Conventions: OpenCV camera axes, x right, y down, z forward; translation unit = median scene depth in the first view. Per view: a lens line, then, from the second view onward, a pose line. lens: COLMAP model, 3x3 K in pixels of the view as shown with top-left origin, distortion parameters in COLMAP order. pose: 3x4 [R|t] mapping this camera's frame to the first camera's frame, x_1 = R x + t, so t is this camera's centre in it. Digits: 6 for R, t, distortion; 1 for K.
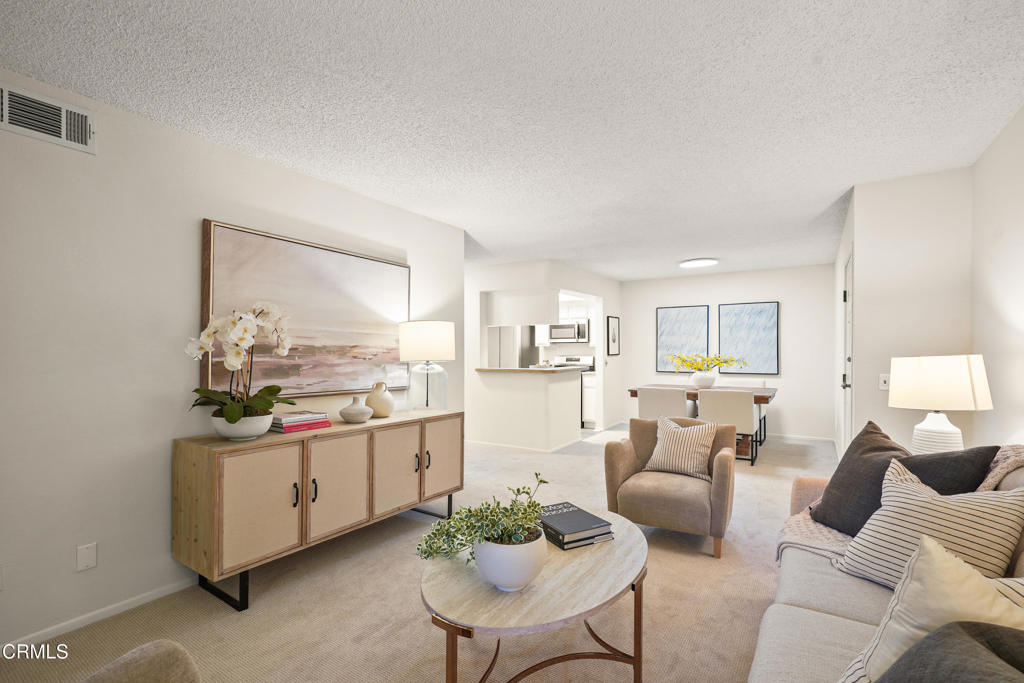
lens RADIAL K [[467.6, 0, 512.0], [0, 467.6, 341.5], [0, 0, 1]] dist [-0.015584, 0.009495]
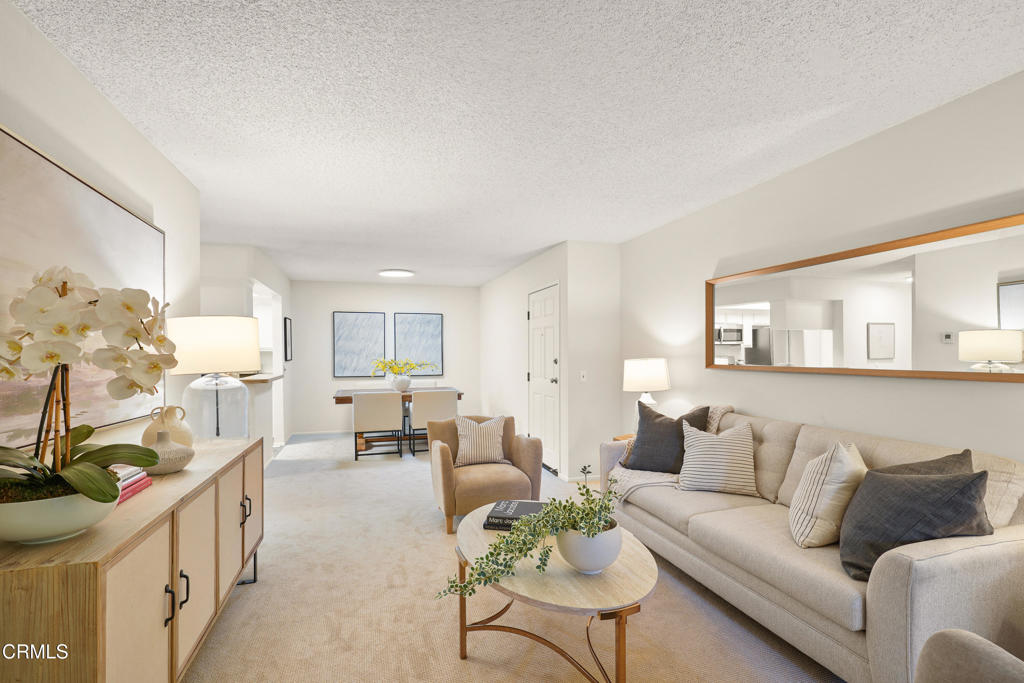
lens RADIAL K [[467.6, 0, 512.0], [0, 467.6, 341.5], [0, 0, 1]] dist [-0.015584, 0.009495]
pose [[0.628378, 0.018009, 0.777699, -0.280413], [-0.010591, 0.999837, -0.014596, 0.000481], [-0.777836, 0.000935, 0.628467, 0.130262]]
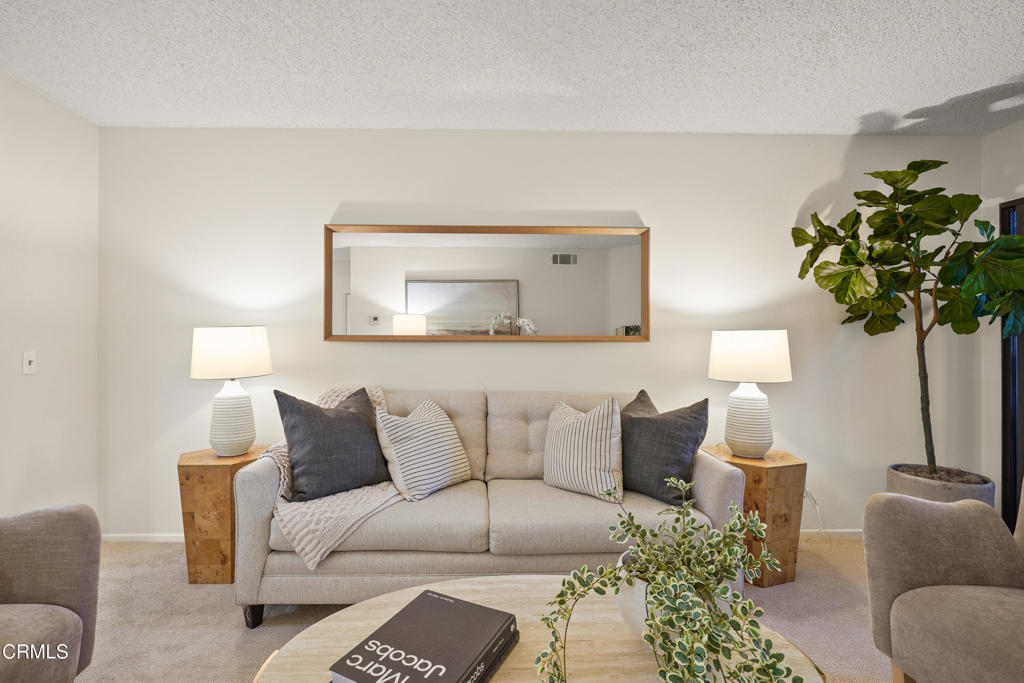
lens RADIAL K [[468.7, 0, 510.6], [0, 468.7, 332.2], [0, 0, 1]] dist [-0.000963, -0.000050]
pose [[-0.549512, 0.011360, 0.835409, -0.125809], [-0.012737, 0.999677, -0.021972, 0.025678], [-0.835389, -0.022714, -0.549190, 0.436354]]
